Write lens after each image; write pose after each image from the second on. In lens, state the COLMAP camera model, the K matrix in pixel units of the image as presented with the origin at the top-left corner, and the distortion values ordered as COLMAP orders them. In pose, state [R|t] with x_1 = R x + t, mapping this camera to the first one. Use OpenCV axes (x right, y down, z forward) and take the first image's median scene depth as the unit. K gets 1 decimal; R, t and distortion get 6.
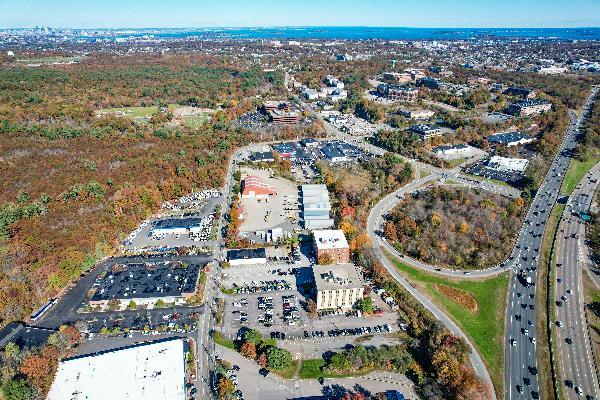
lens RADIAL K [[382.7, 0, 300.0], [0, 382.7, 200.0], [0, 0, 1]] dist [-0.071797, 0.062738]
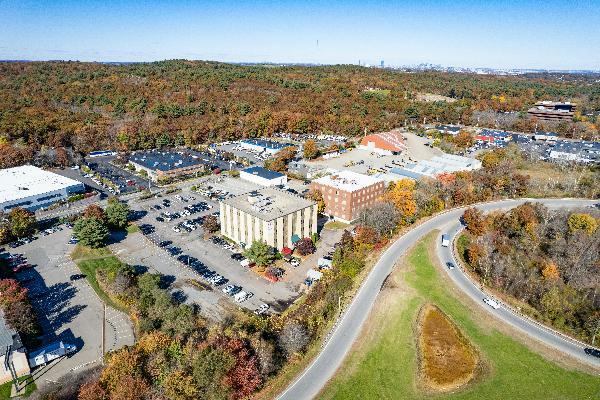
lens RADIAL K [[382.7, 0, 300.0], [0, 382.7, 200.0], [0, 0, 1]] dist [-0.071797, 0.062738]
pose [[0.638221, 0.271338, -0.720451, 0.433587], [-0.328323, 0.942390, 0.064075, 0.106599], [0.696331, 0.195647, 0.690540, 0.463103]]
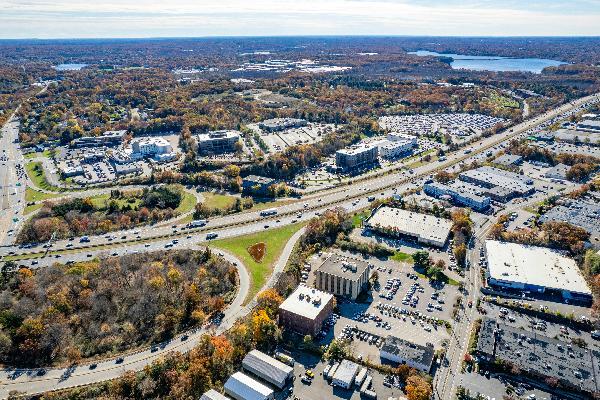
lens RADIAL K [[382.7, 0, 300.0], [0, 382.7, 200.0], [0, 0, 1]] dist [-0.071797, 0.062738]
pose [[-0.807043, -0.214358, 0.550212, -0.270399], [0.257039, 0.711346, 0.654155, -0.510286], [-0.531614, 0.669357, -0.518988, 1.136539]]
